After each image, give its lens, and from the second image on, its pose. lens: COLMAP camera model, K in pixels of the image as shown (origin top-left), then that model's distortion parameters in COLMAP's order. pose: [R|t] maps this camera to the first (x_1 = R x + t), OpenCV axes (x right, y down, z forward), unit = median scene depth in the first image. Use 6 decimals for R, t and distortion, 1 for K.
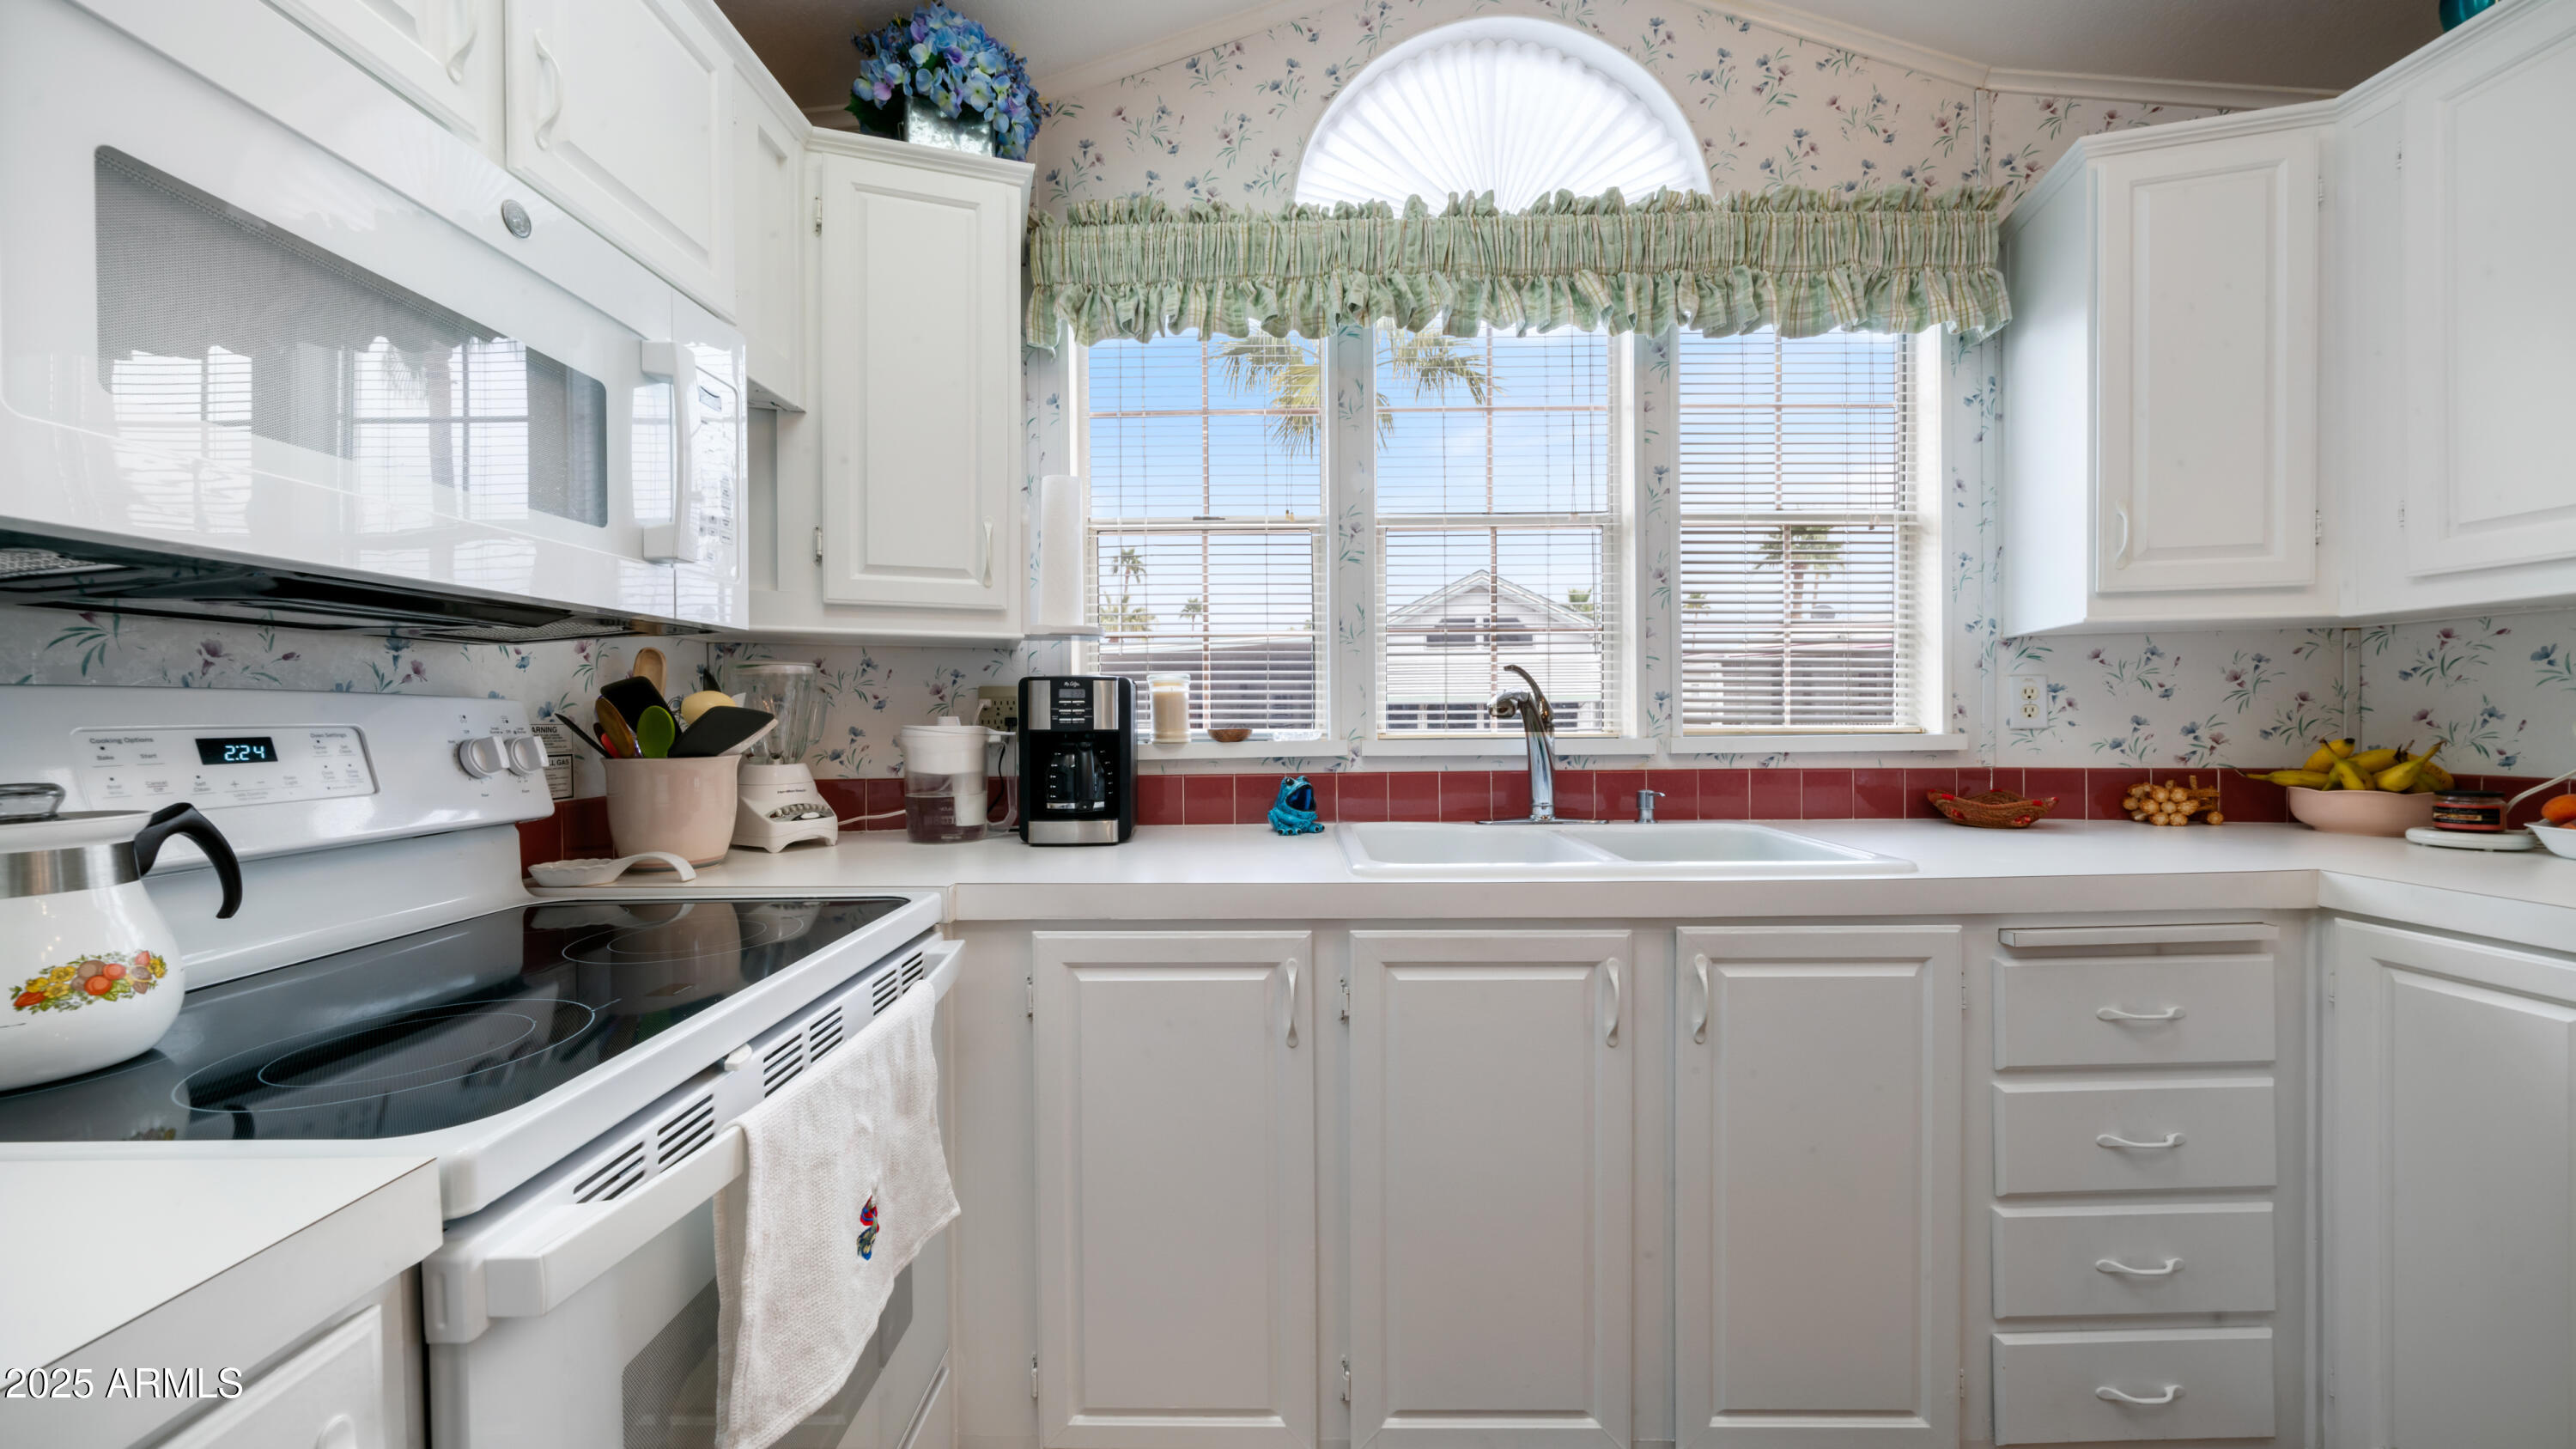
lens RADIAL K [[914.6, 0, 1272.7], [0, 914.6, 724.6], [0, 0, 1]] dist [-0.004258, 0.000013]
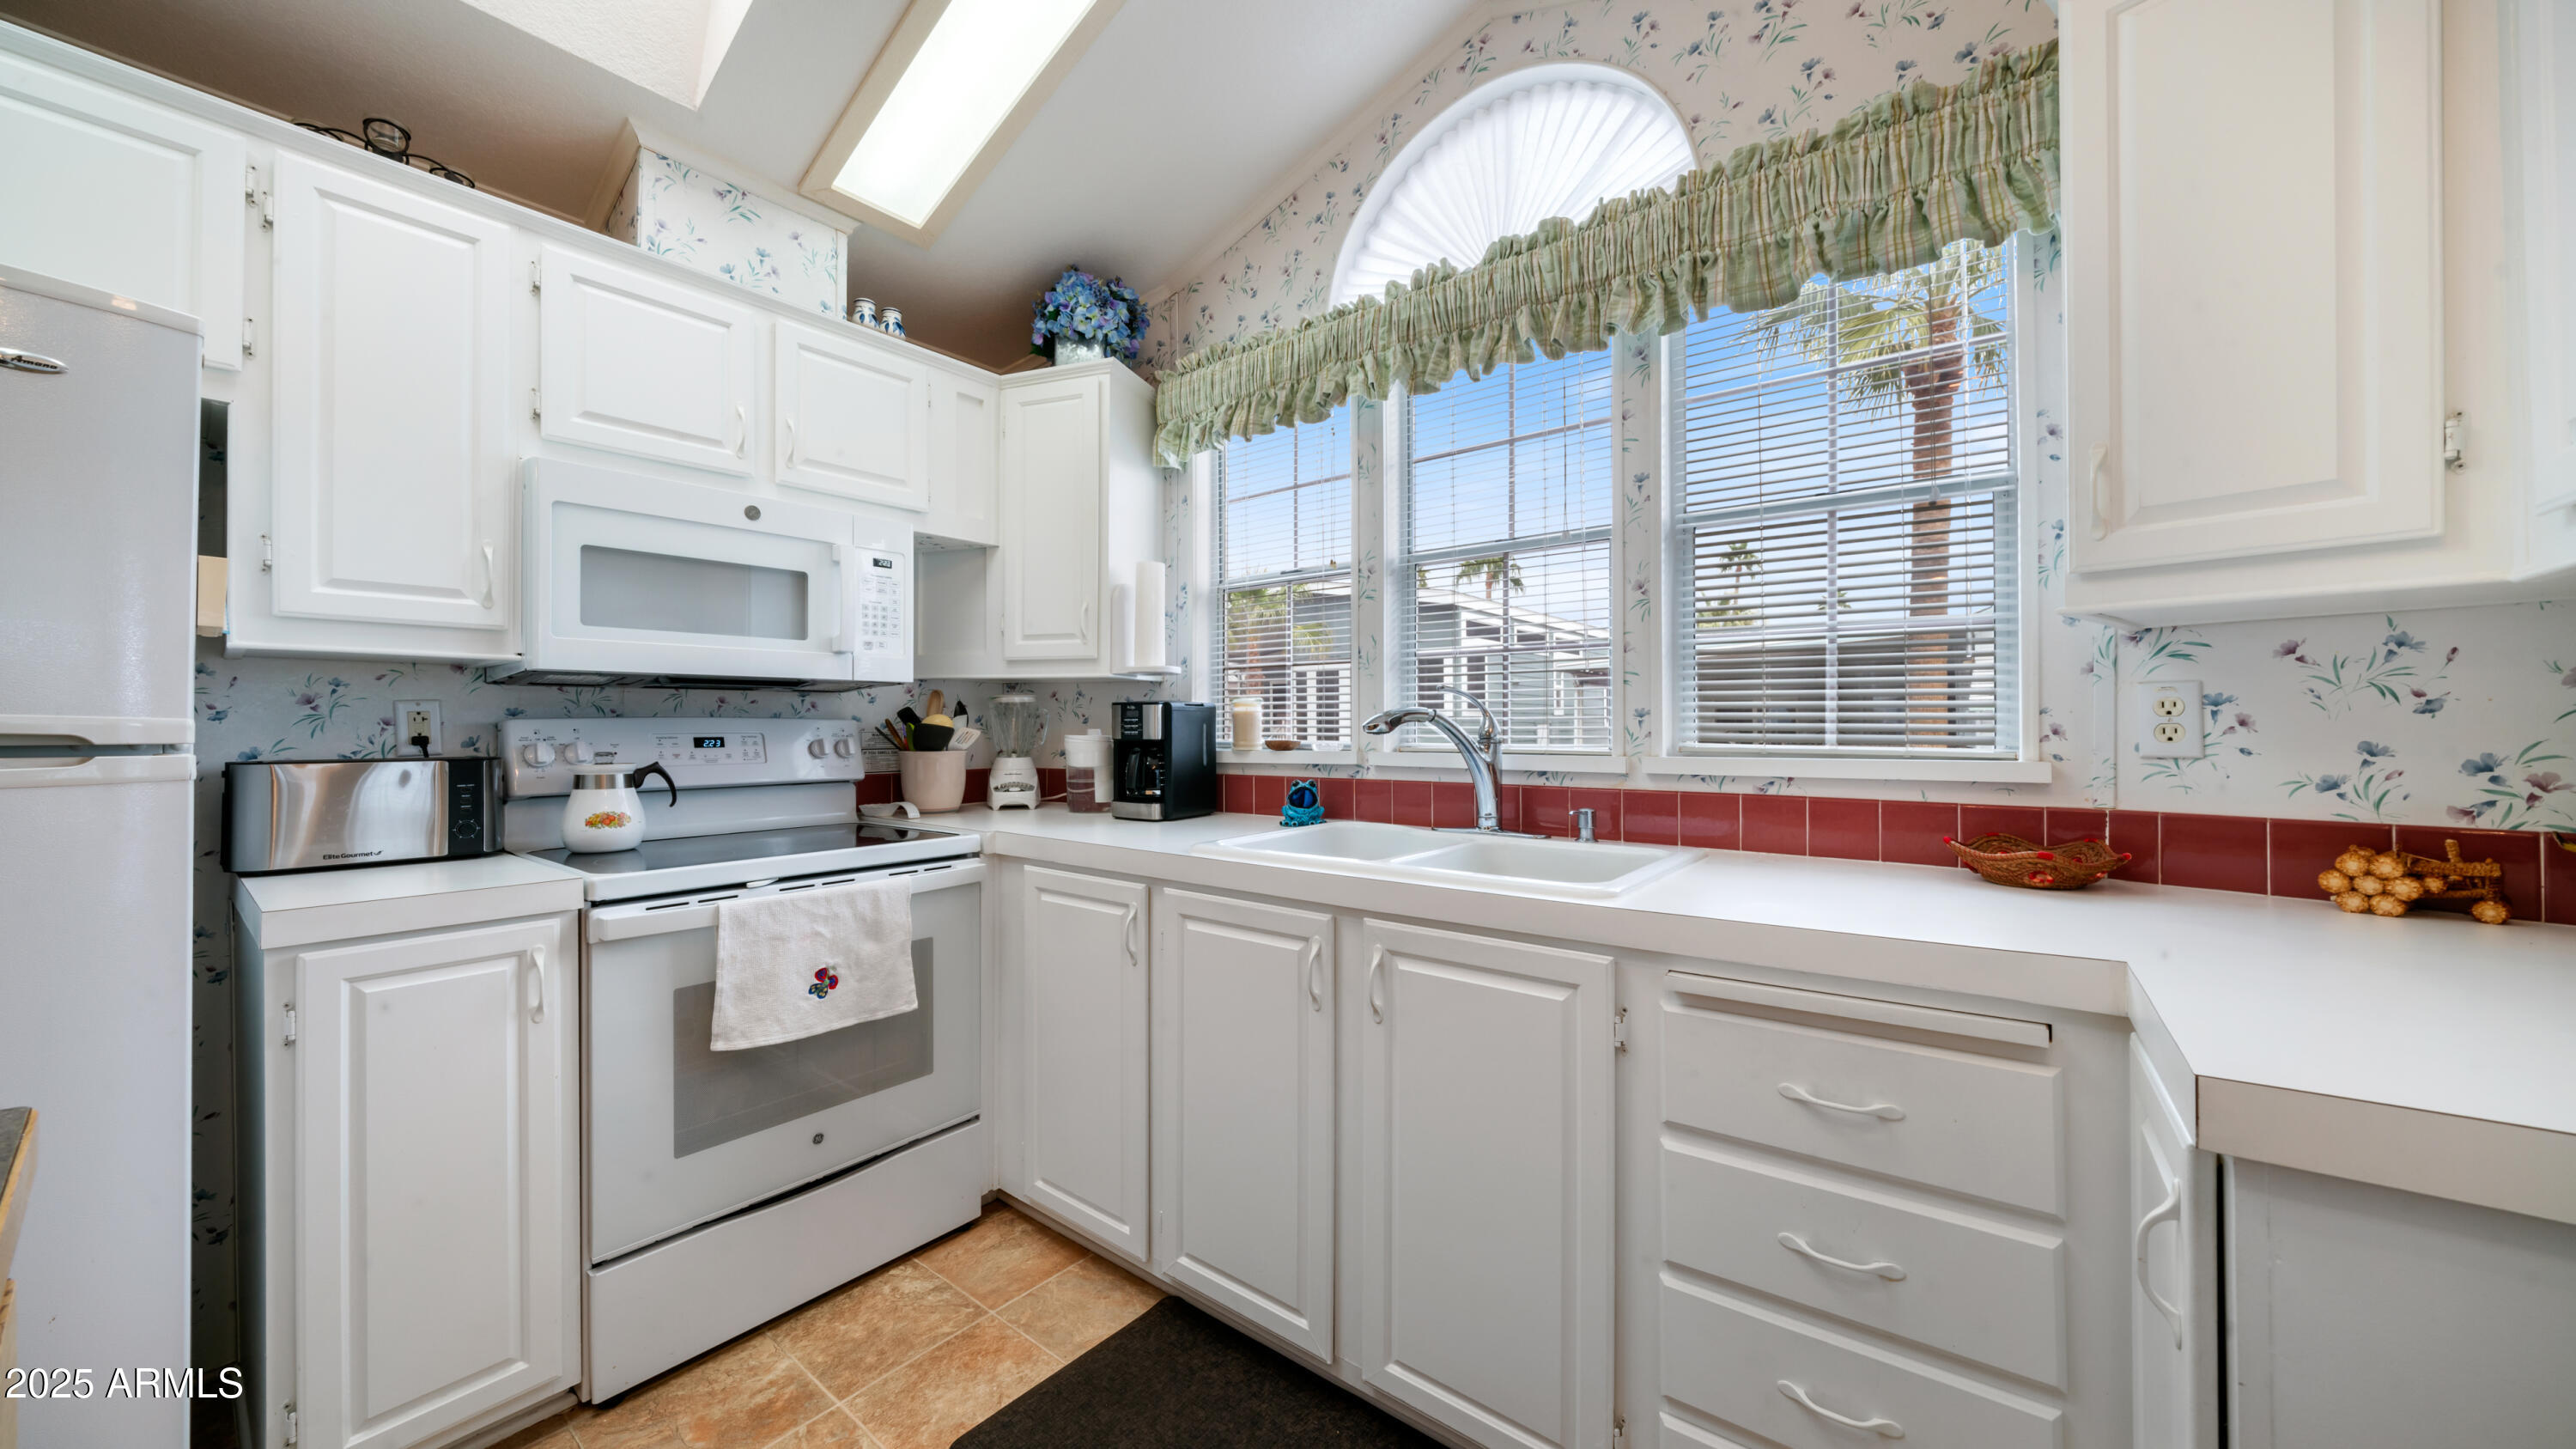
lens RADIAL K [[895.4, 0, 1262.6], [0, 895.4, 716.5], [0, 0, 1]] dist [-0.005503, 0.000055]
pose [[0.782479, -0.000855, -0.622676, 0.752194], [-0.010089, 0.999850, -0.014052, -0.011129], [0.622595, 0.017277, 0.782354, 0.023494]]
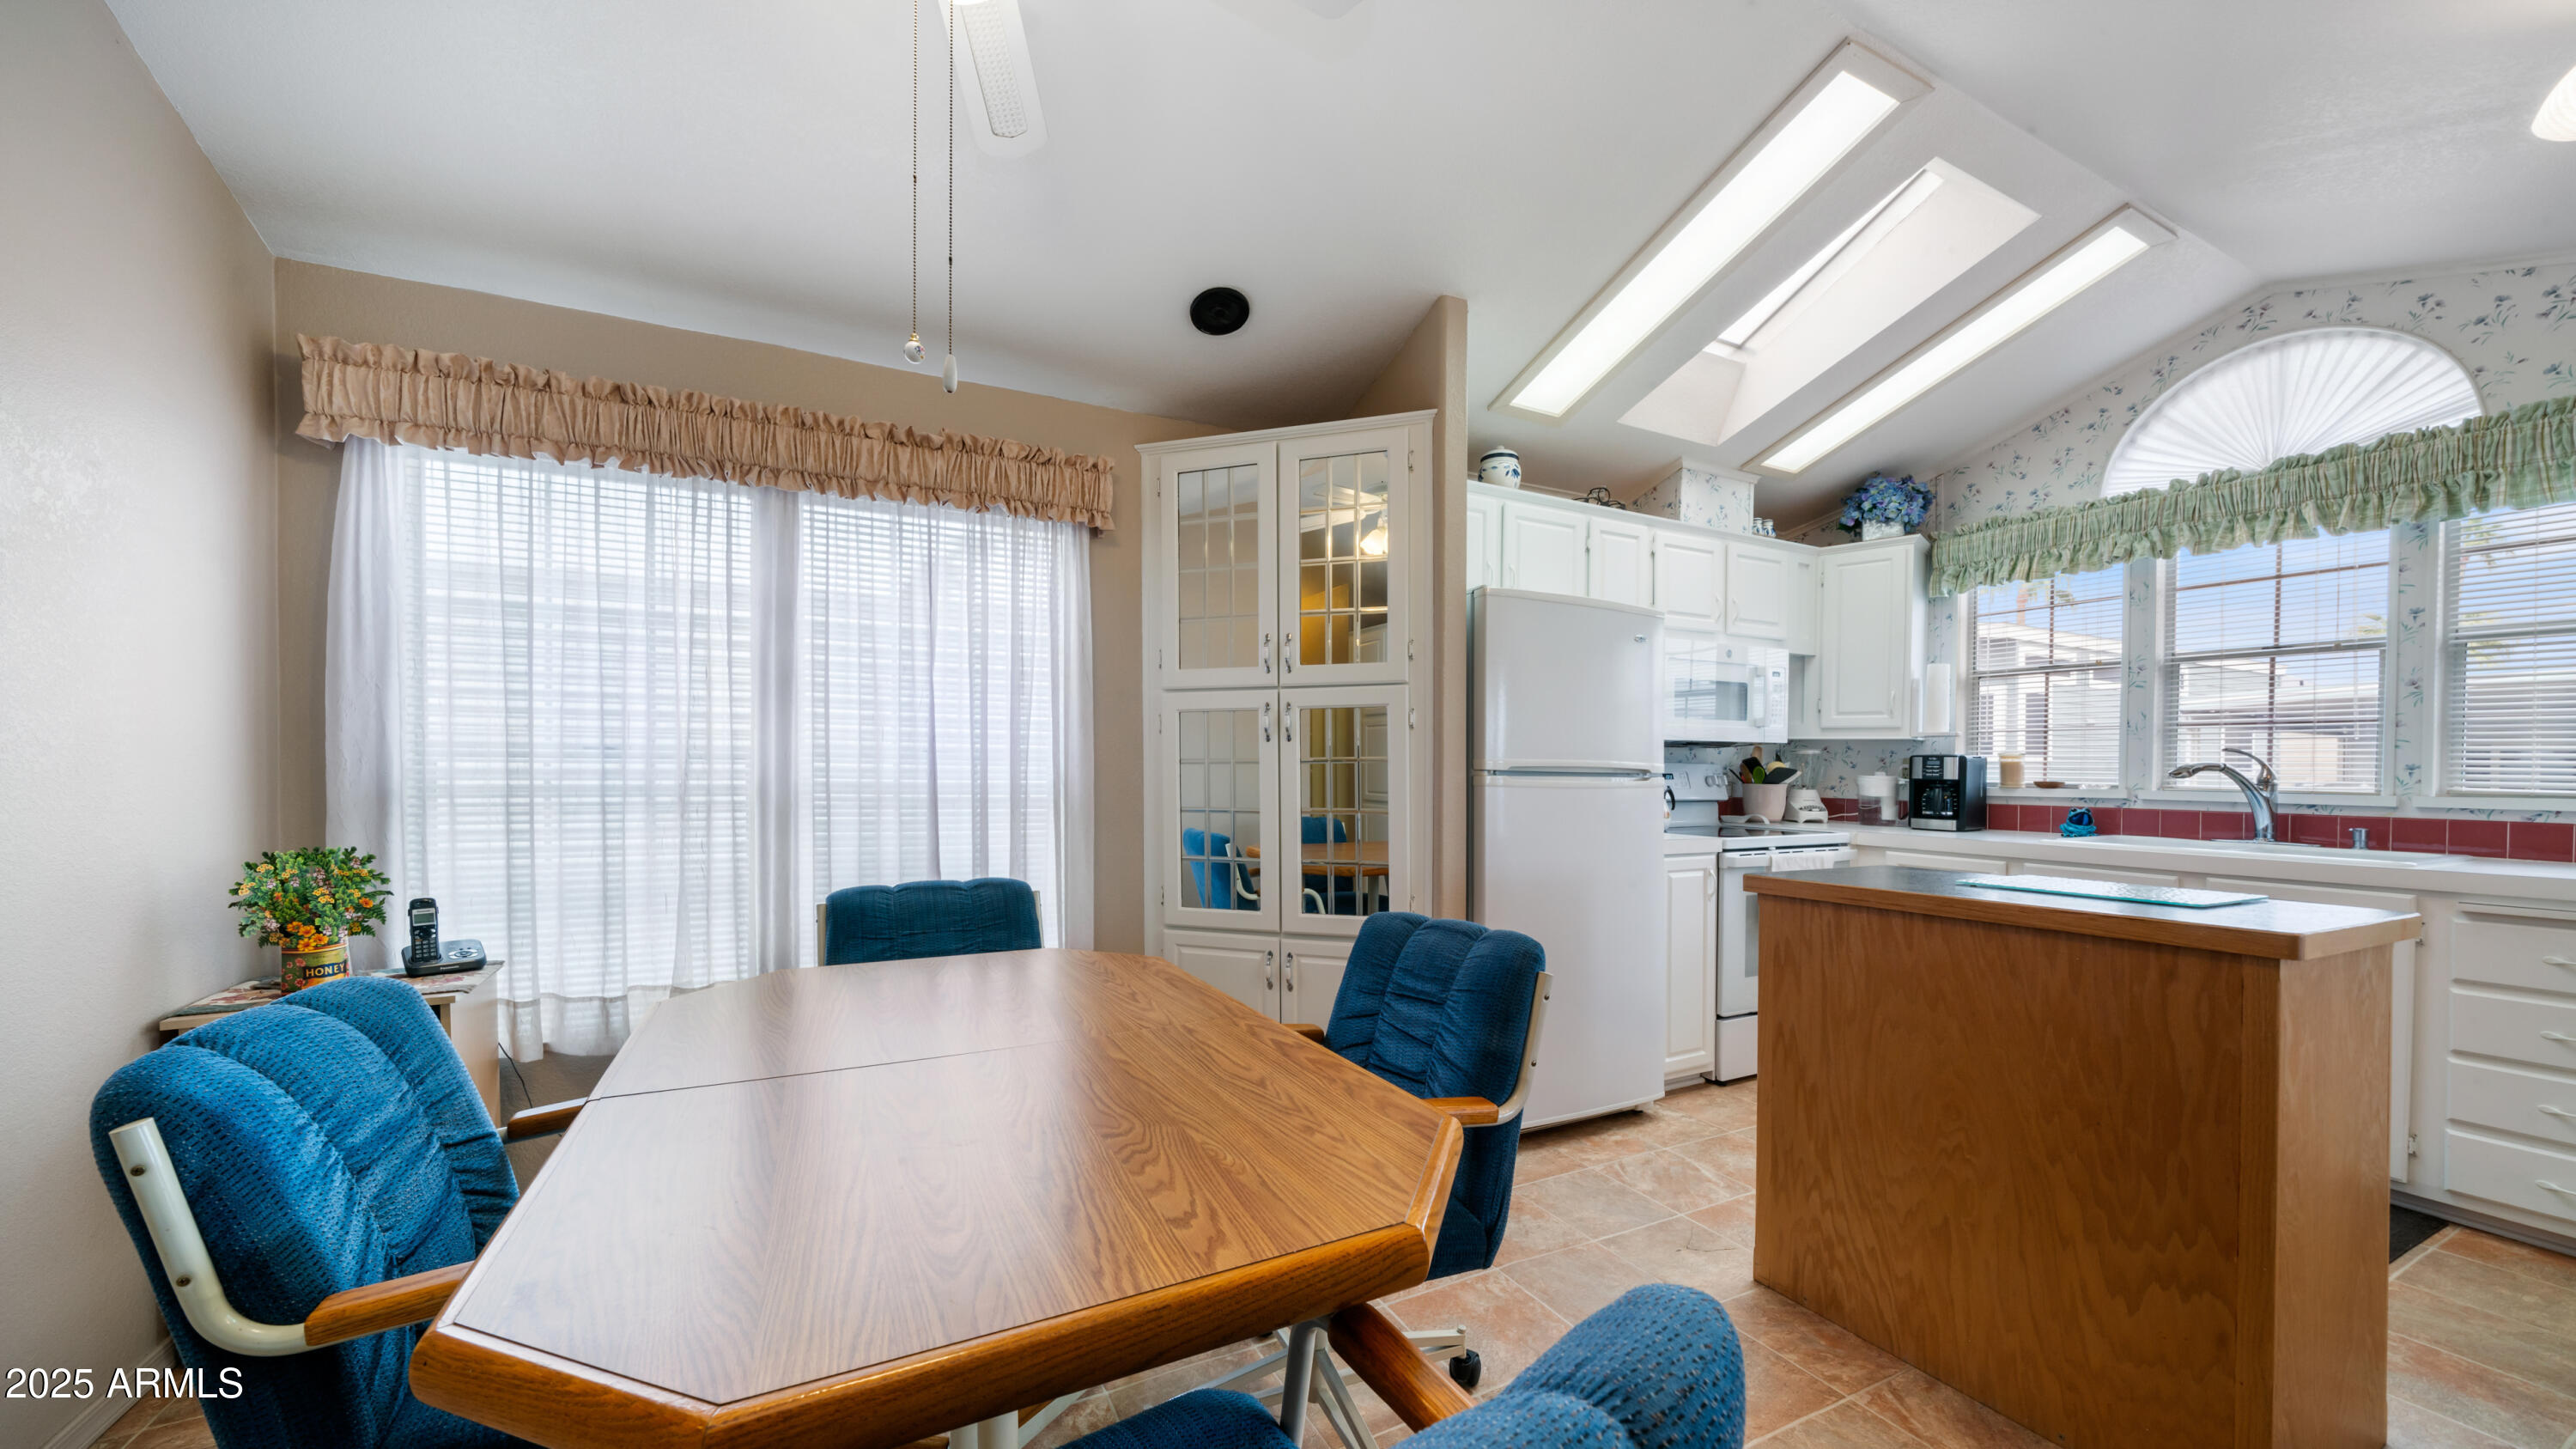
lens RADIAL K [[907.4, 0, 1256.4], [0, 907.4, 775.2], [0, 0, 1]] dist [-0.012122, 0.002075]
pose [[0.442454, 0.021740, -0.896528, 0.953817], [-0.023035, 0.999652, 0.012873, 0.005786], [0.896495, 0.014956, 0.442801, -1.361848]]
